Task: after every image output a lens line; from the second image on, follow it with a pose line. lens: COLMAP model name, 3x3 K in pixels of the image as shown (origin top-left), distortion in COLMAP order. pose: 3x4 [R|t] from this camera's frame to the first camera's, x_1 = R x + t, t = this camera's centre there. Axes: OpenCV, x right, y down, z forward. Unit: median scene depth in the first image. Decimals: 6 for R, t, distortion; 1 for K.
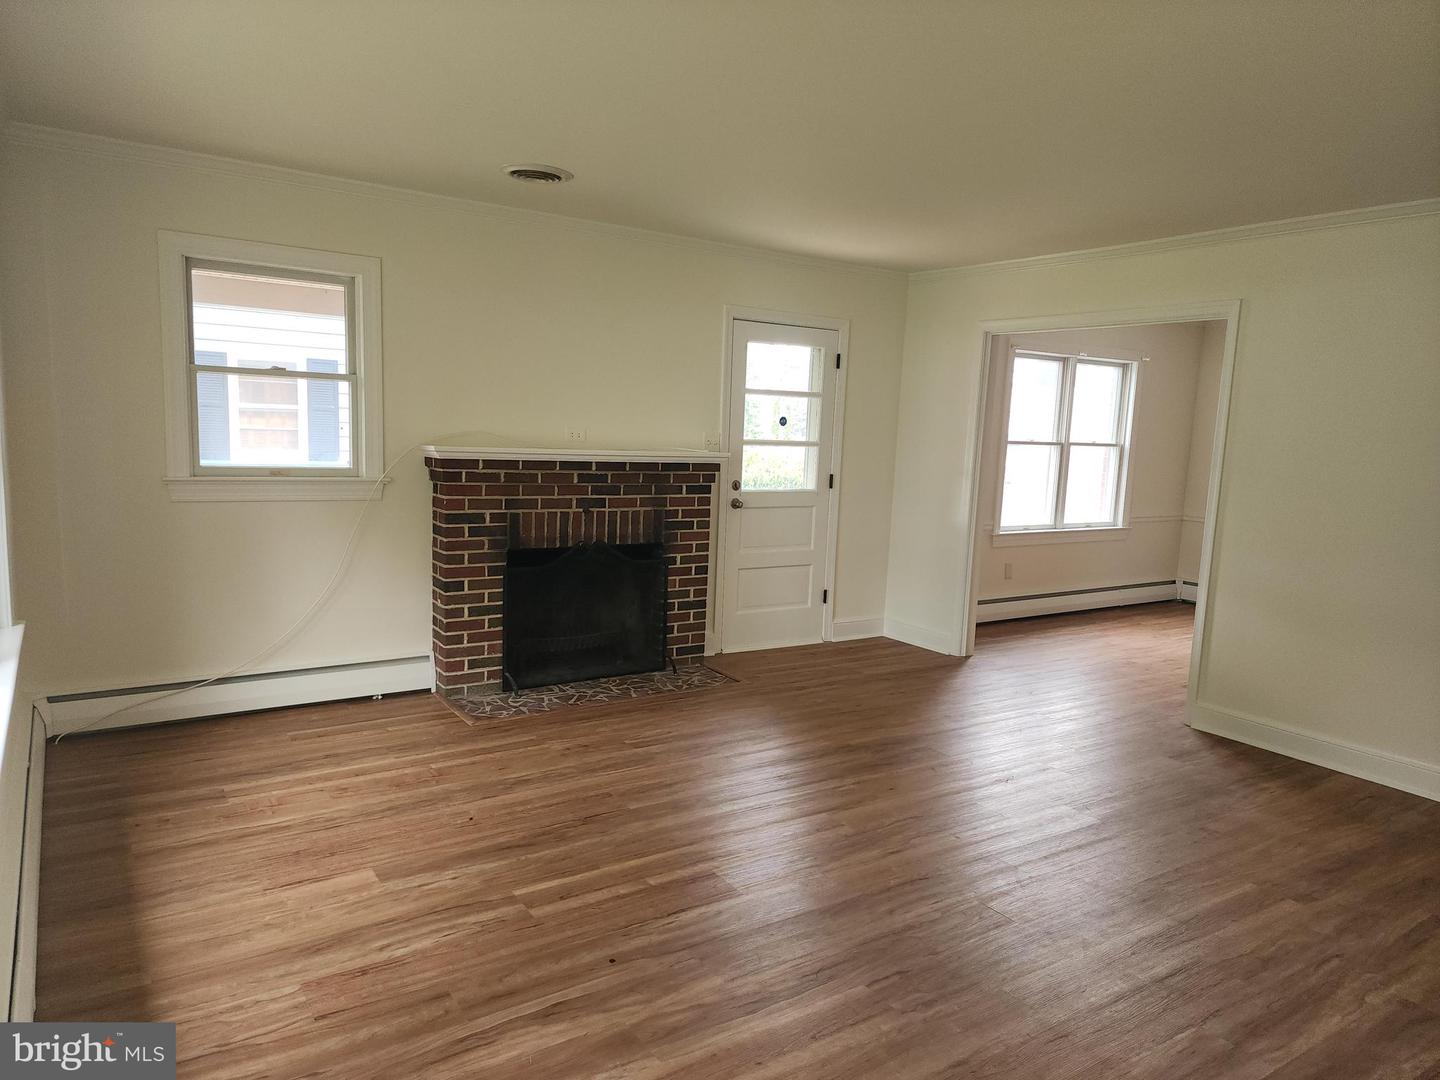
lens RADIAL K [[960.7, 0, 713.1], [0, 960.7, 548.6], [0, 0, 1]] dist [0.085388, -0.074438]
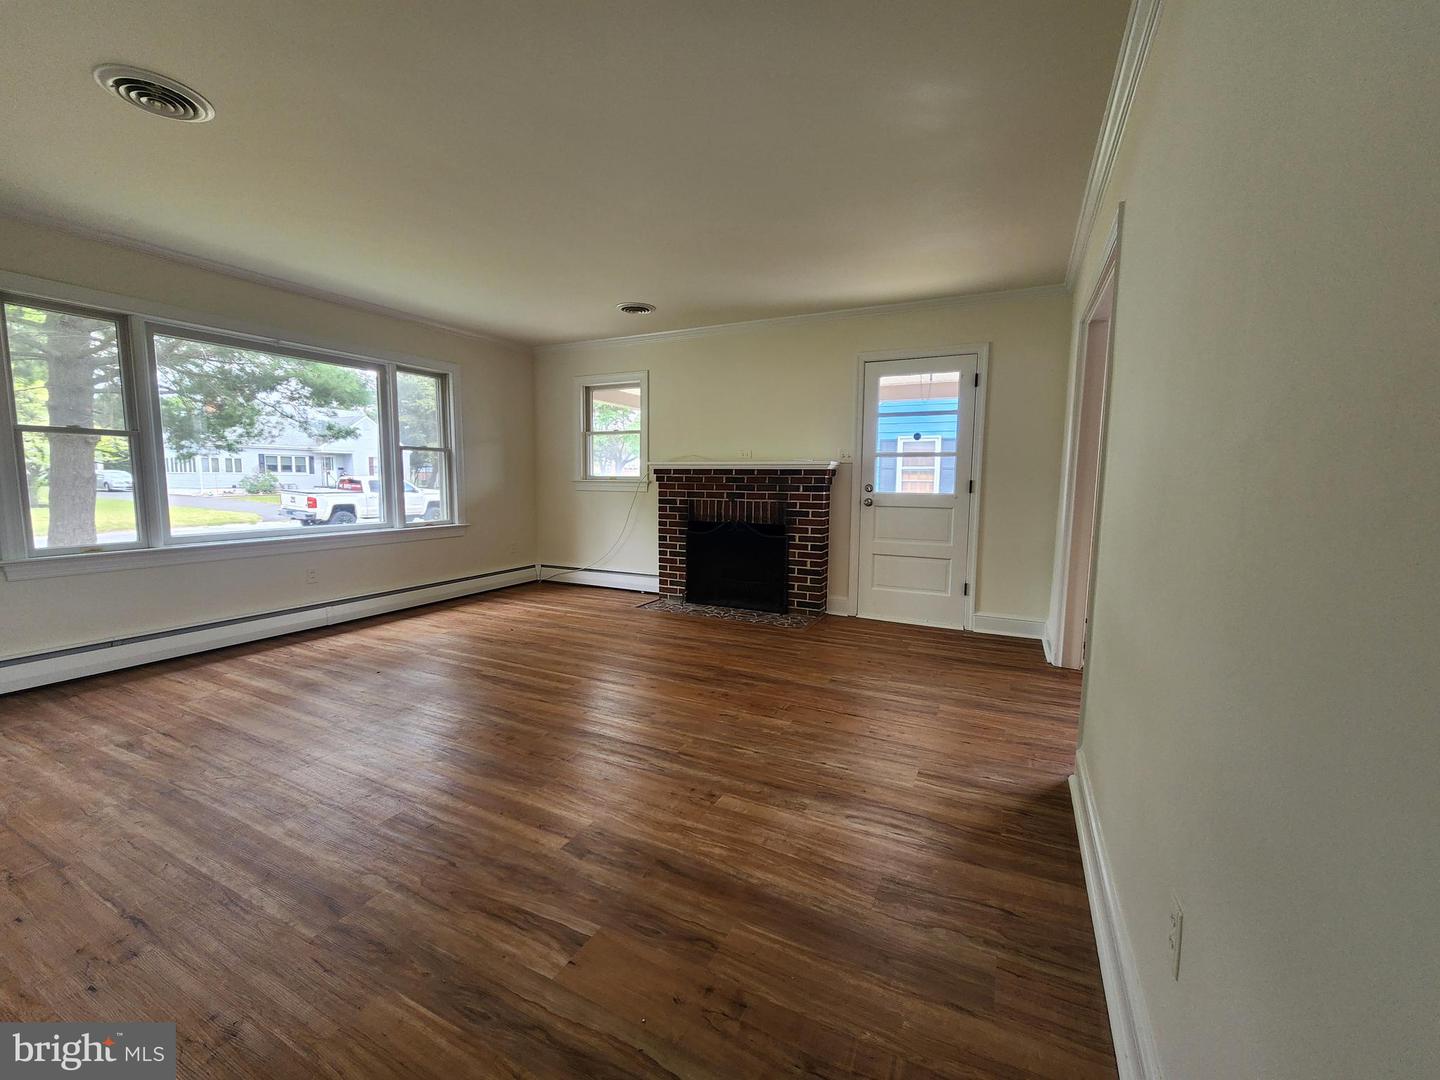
lens RADIAL K [[584.6, 0, 709.9], [0, 584.6, 543.1], [0, 0, 1]] dist [-0.002183, -0.000642]
pose [[0.491802, 0.064017, -0.868350, 0.711521], [-0.102356, 0.994629, 0.015356, 0.020408], [0.864670, 0.081329, 0.495713, 0.499399]]
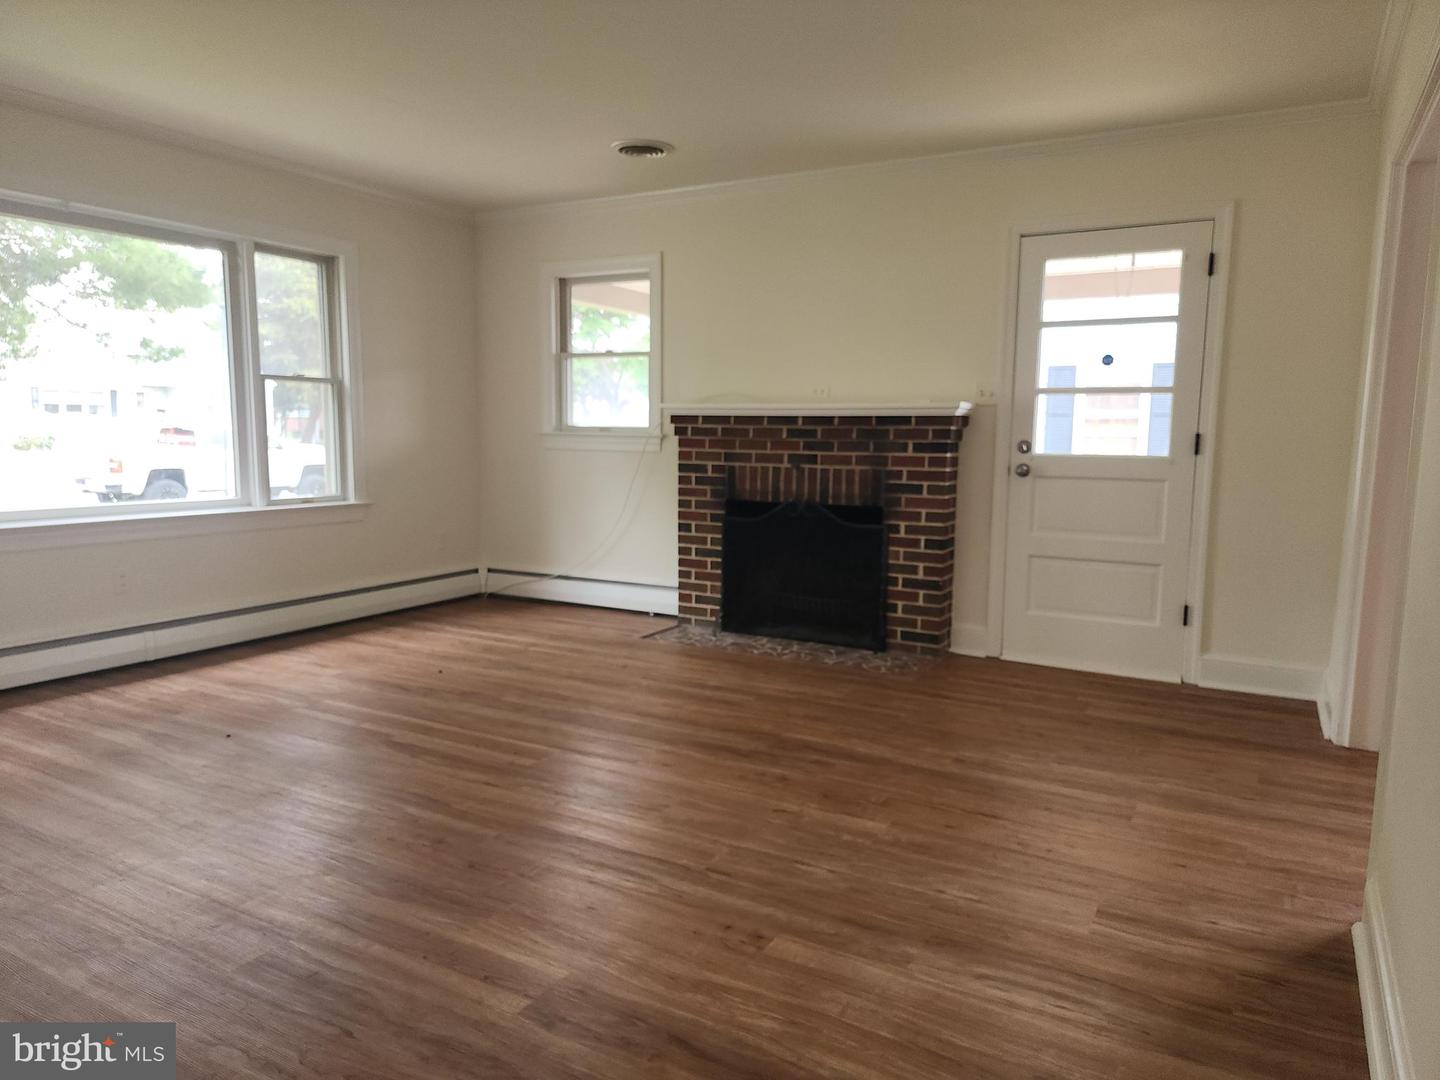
lens RADIAL K [[960.7, 0, 723.2], [0, 960.7, 543.3], [0, 0, 1]] dist [0.085388, -0.074438]
pose [[0.456321, 0.073366, -0.886786, 0.725984], [-0.110154, 0.993587, 0.025520, 0.022392], [0.882971, 0.086037, 0.461476, 0.492852]]
